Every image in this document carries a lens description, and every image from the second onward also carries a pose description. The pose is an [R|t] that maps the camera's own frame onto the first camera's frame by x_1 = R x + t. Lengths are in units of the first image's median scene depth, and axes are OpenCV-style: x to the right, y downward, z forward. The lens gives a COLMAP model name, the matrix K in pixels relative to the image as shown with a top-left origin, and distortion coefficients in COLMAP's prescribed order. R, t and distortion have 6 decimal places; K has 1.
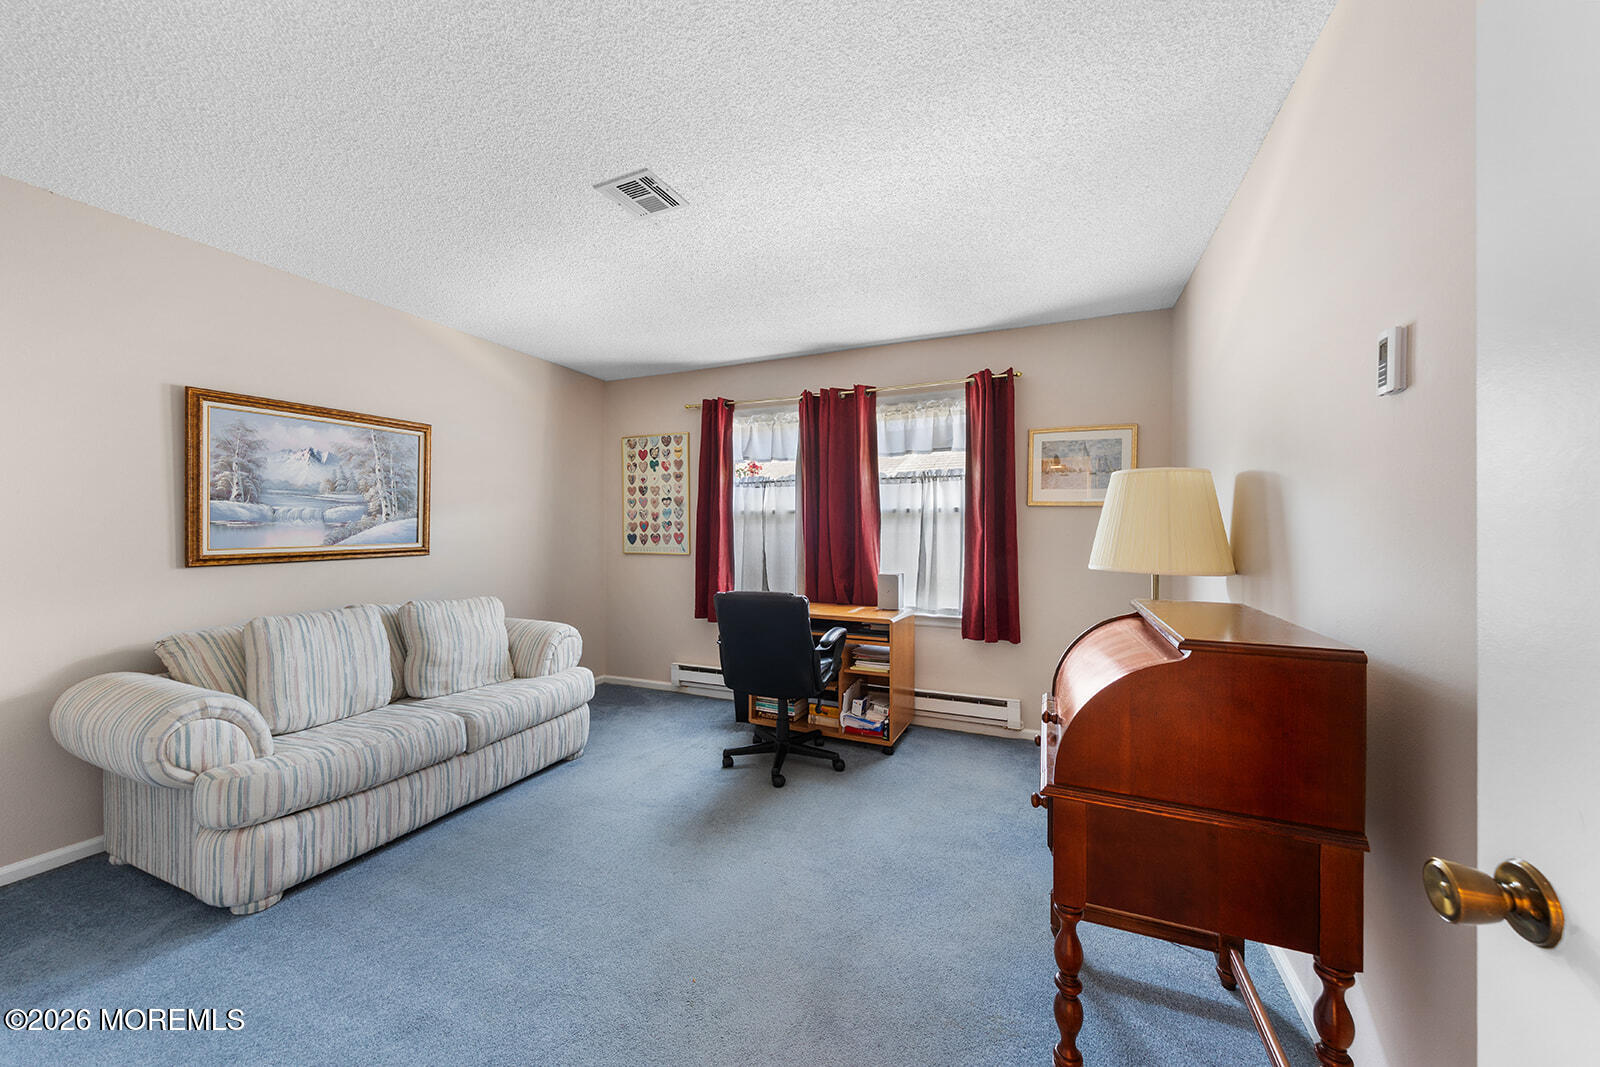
lens RADIAL K [[576.4, 0, 796.7], [0, 576.4, 533.9], [0, 0, 1]] dist [0.003641, -0.000262]
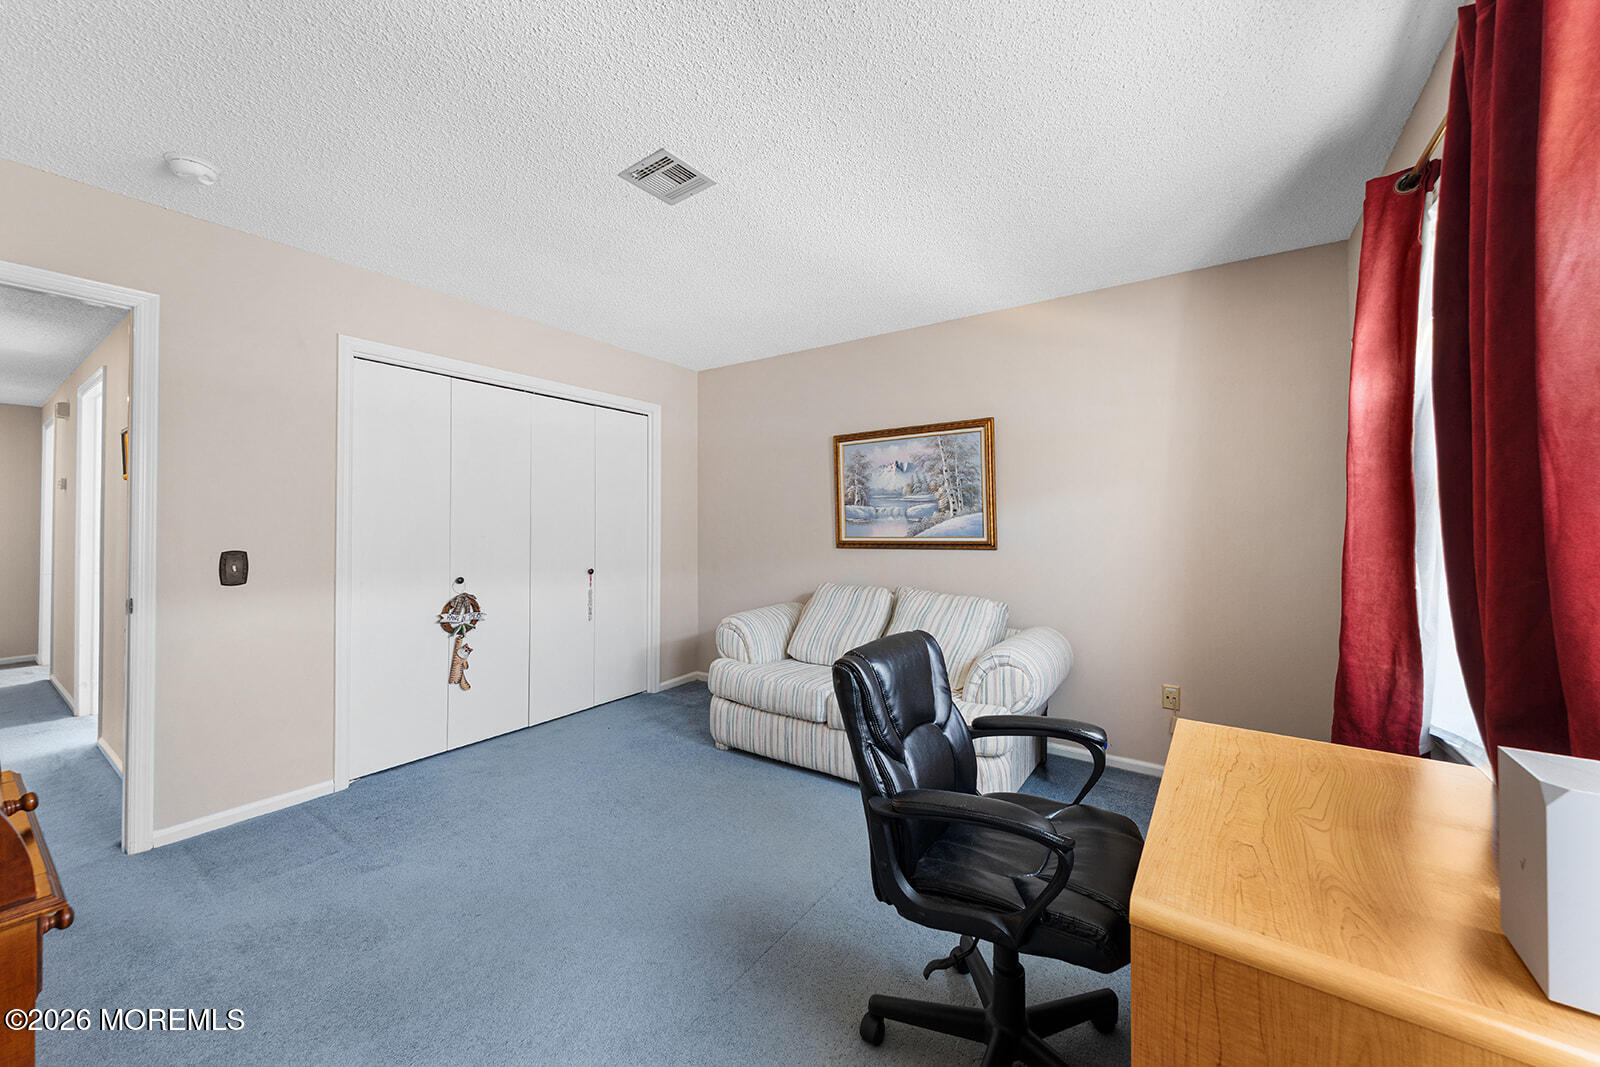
lens RADIAL K [[576.4, 0, 805.6], [0, 576.4, 521.3], [0, 0, 1]] dist [0.003641, -0.000262]
pose [[-0.175049, -0.001455, -0.984559, 0.467275], [-0.001476, 0.999998, -0.001215, -0.012045], [0.984559, 0.001241, -0.175051, 1.025738]]
